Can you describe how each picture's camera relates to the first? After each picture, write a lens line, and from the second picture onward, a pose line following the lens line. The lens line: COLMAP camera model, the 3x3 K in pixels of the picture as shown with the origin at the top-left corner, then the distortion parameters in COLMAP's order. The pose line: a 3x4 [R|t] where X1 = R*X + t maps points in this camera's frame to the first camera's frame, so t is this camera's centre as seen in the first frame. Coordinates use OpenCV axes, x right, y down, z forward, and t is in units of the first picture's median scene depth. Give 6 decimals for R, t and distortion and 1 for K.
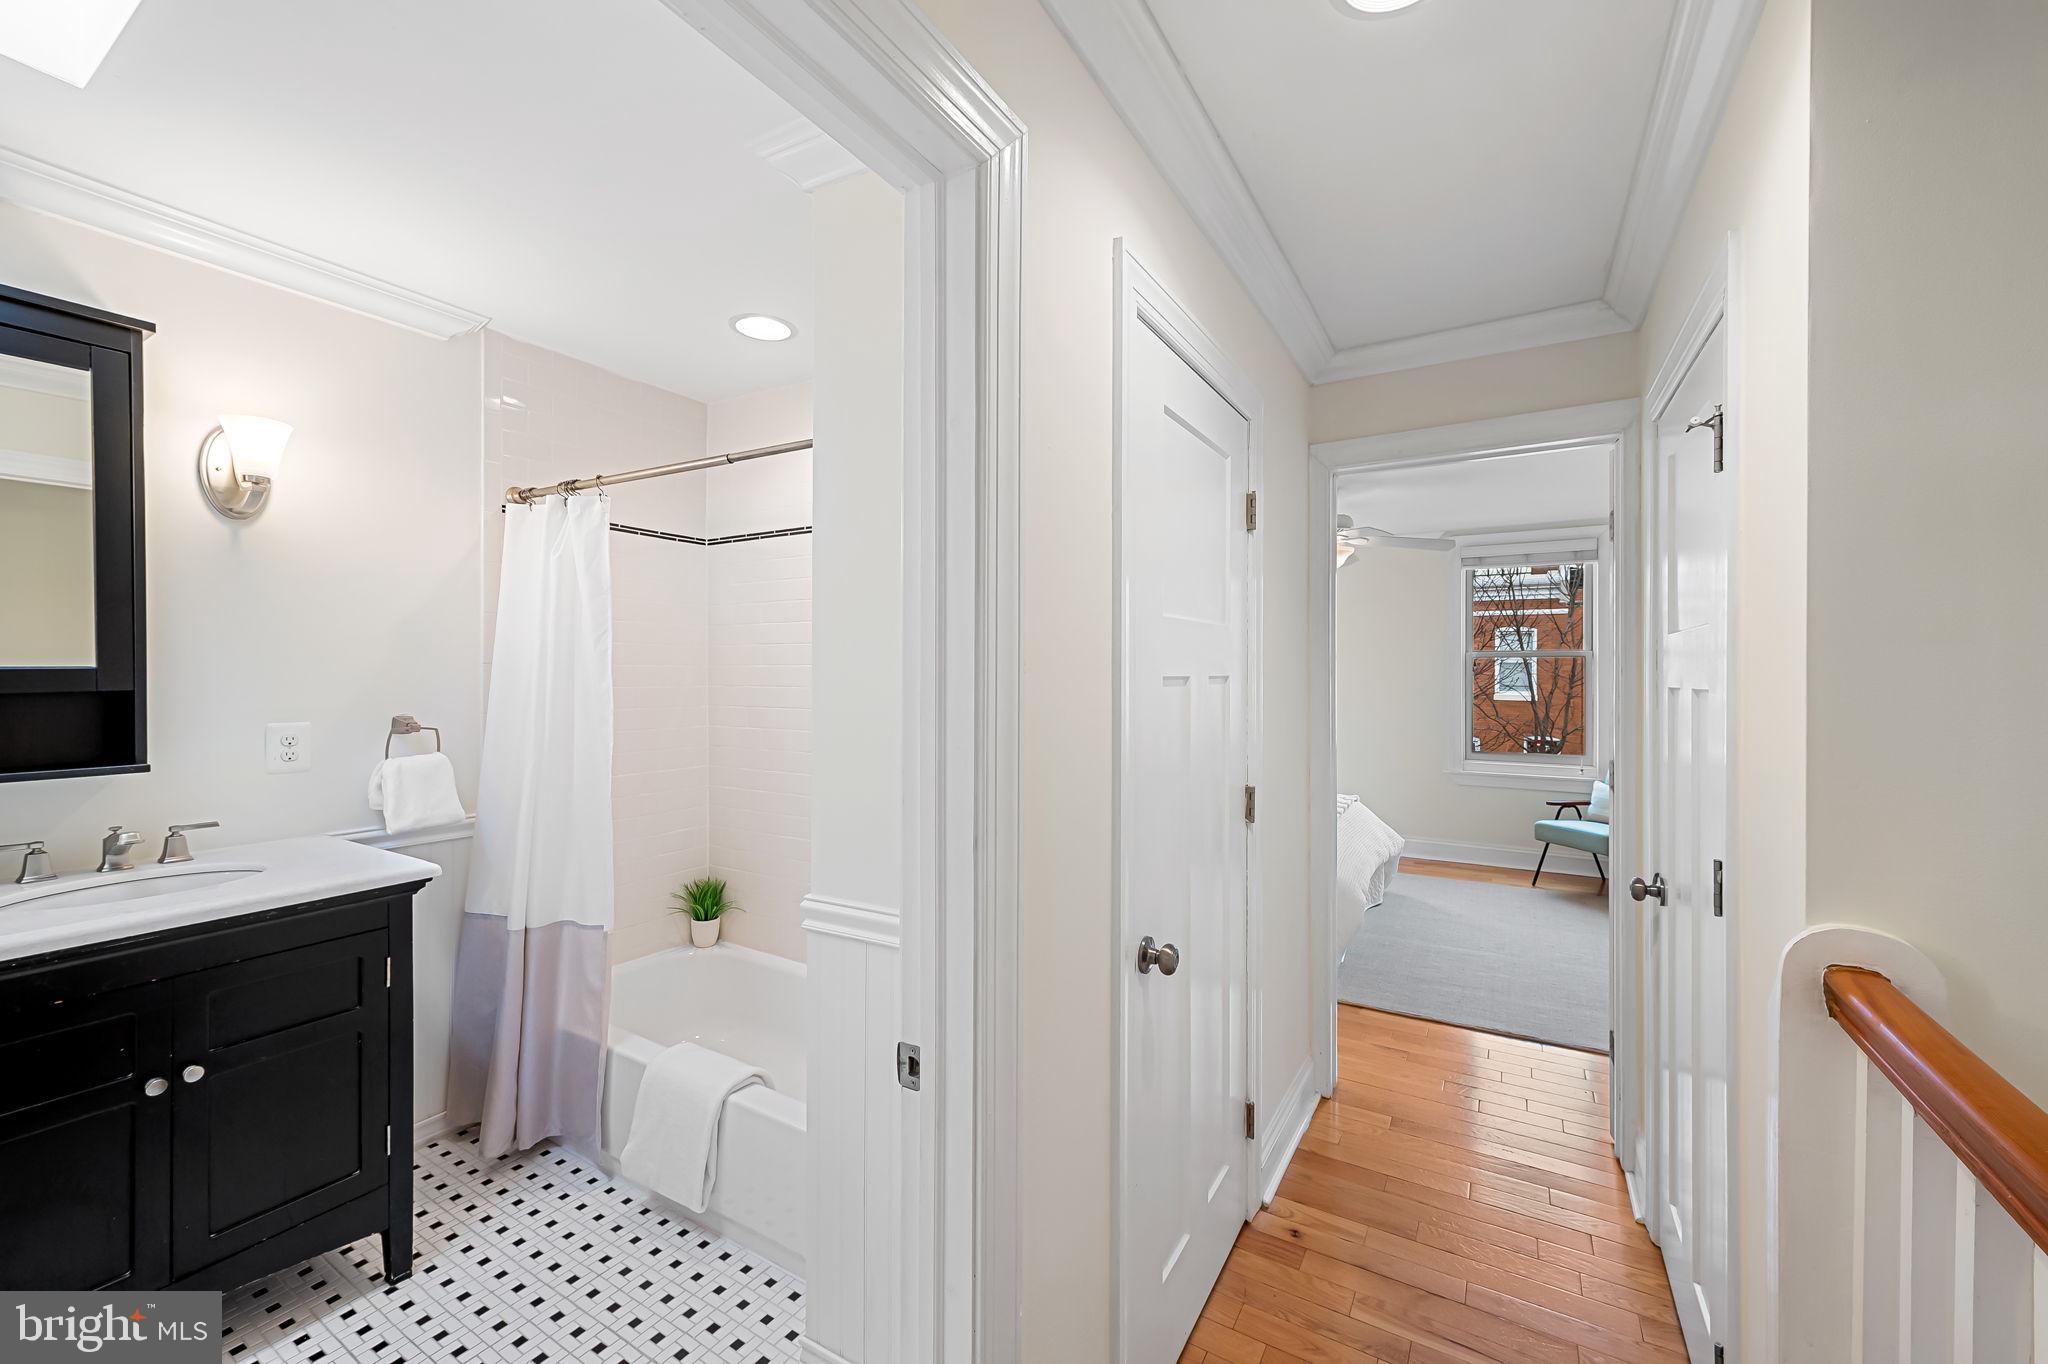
lens RADIAL K [[808.0, 0, 1026.8], [0, 808.0, 665.6], [0, 0, 1]] dist [0.004002, -0.000313]
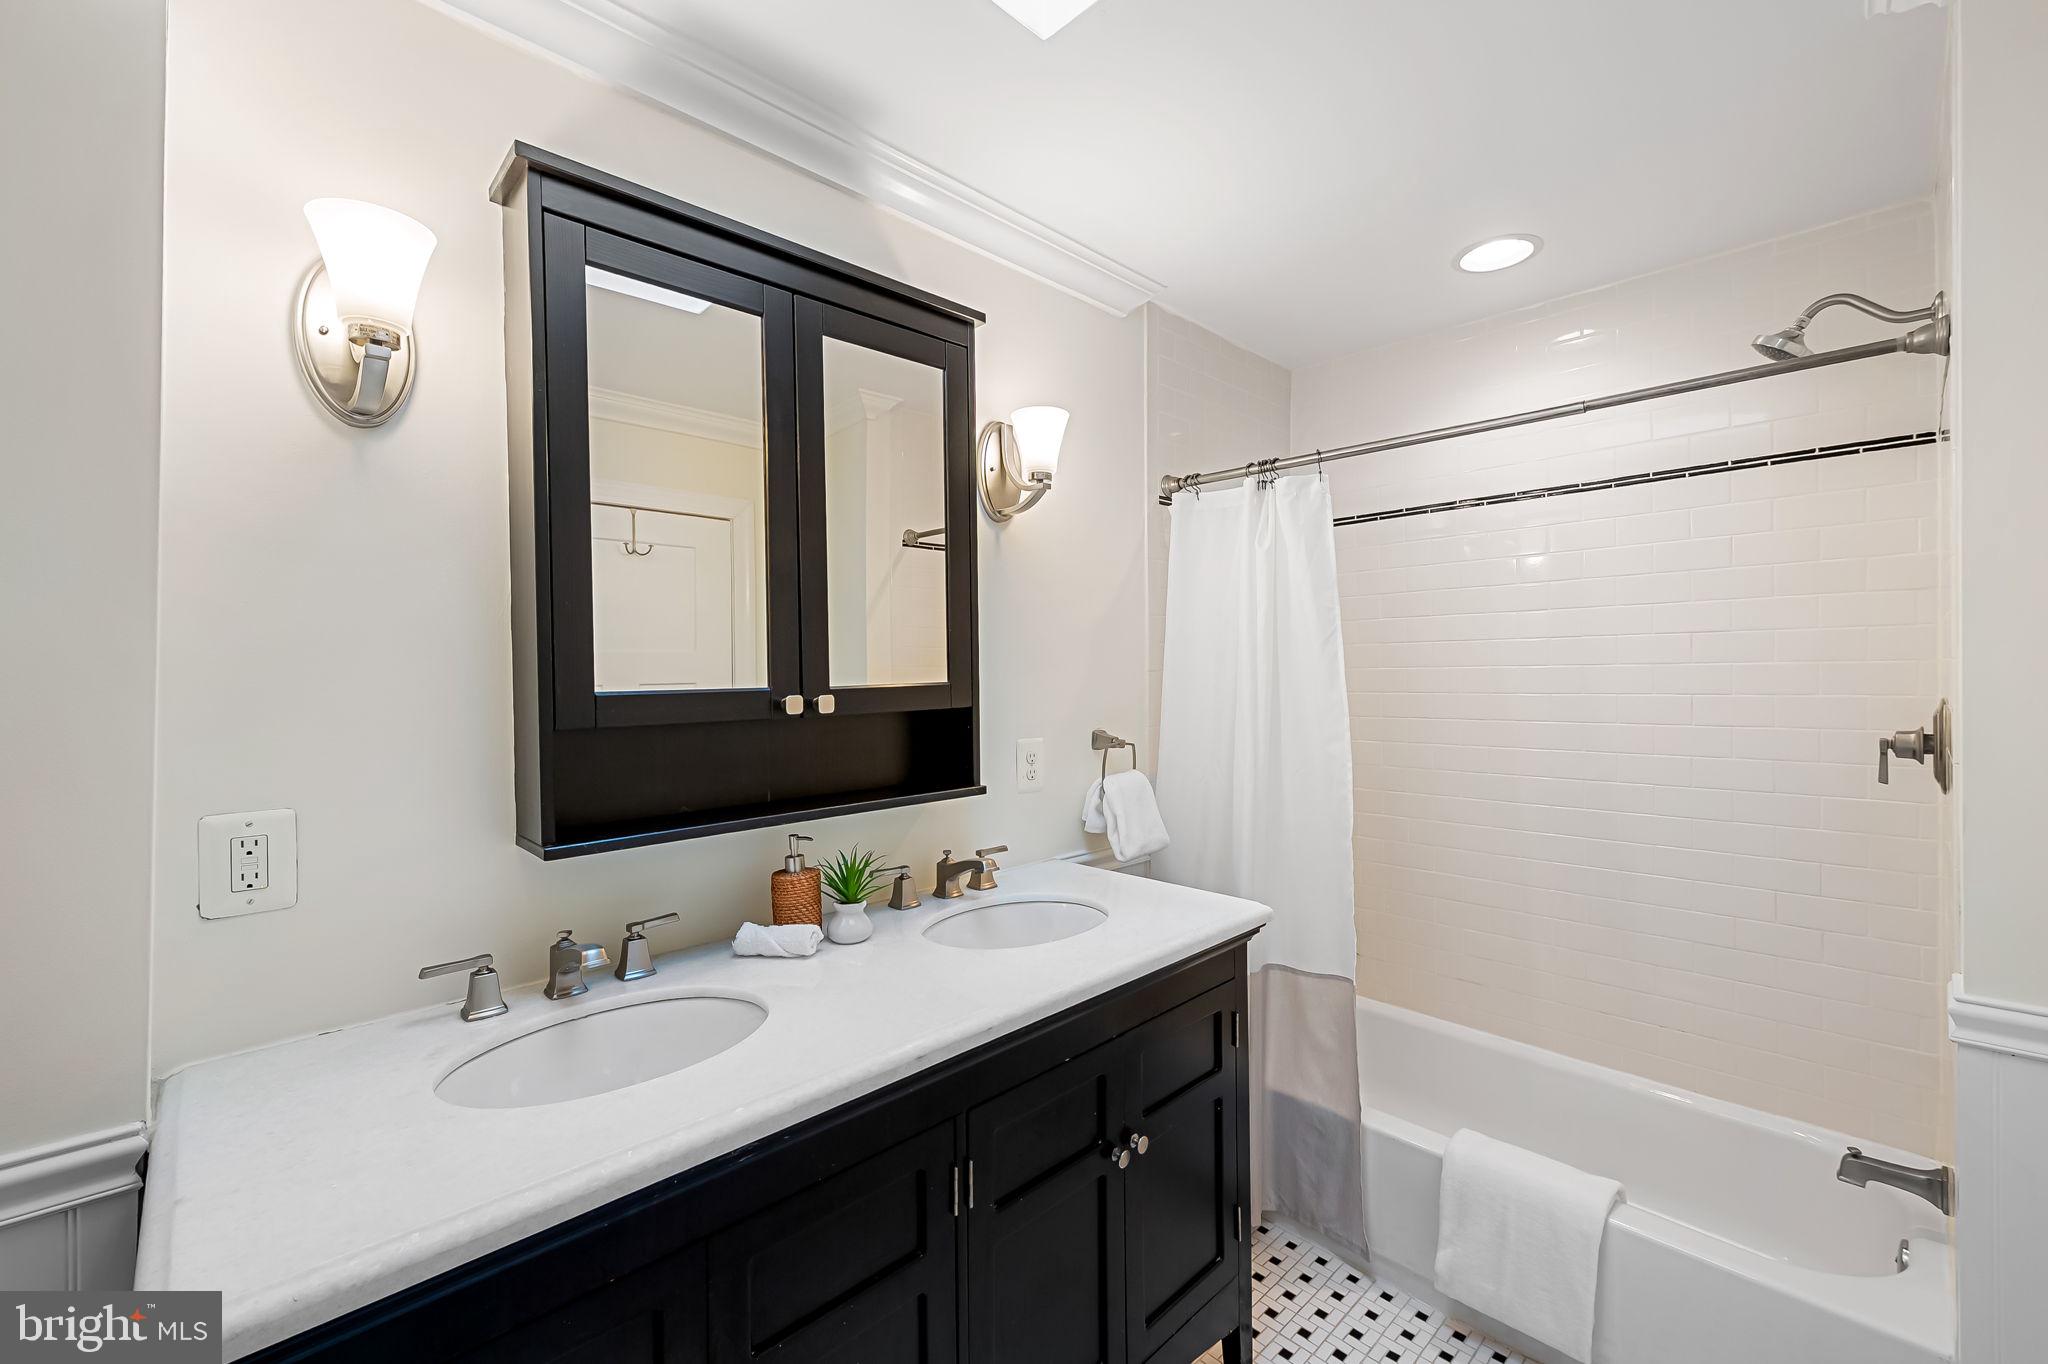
lens RADIAL K [[837.1, 0, 1021.5], [0, 837.1, 670.7], [0, 0, 1]] dist [0.000164, -0.000247]
pose [[0.965550, -0.015129, -0.259778, -0.675959], [0.016604, 0.999856, 0.003485, -0.011156], [0.259688, -0.007678, 0.965662, 0.071216]]
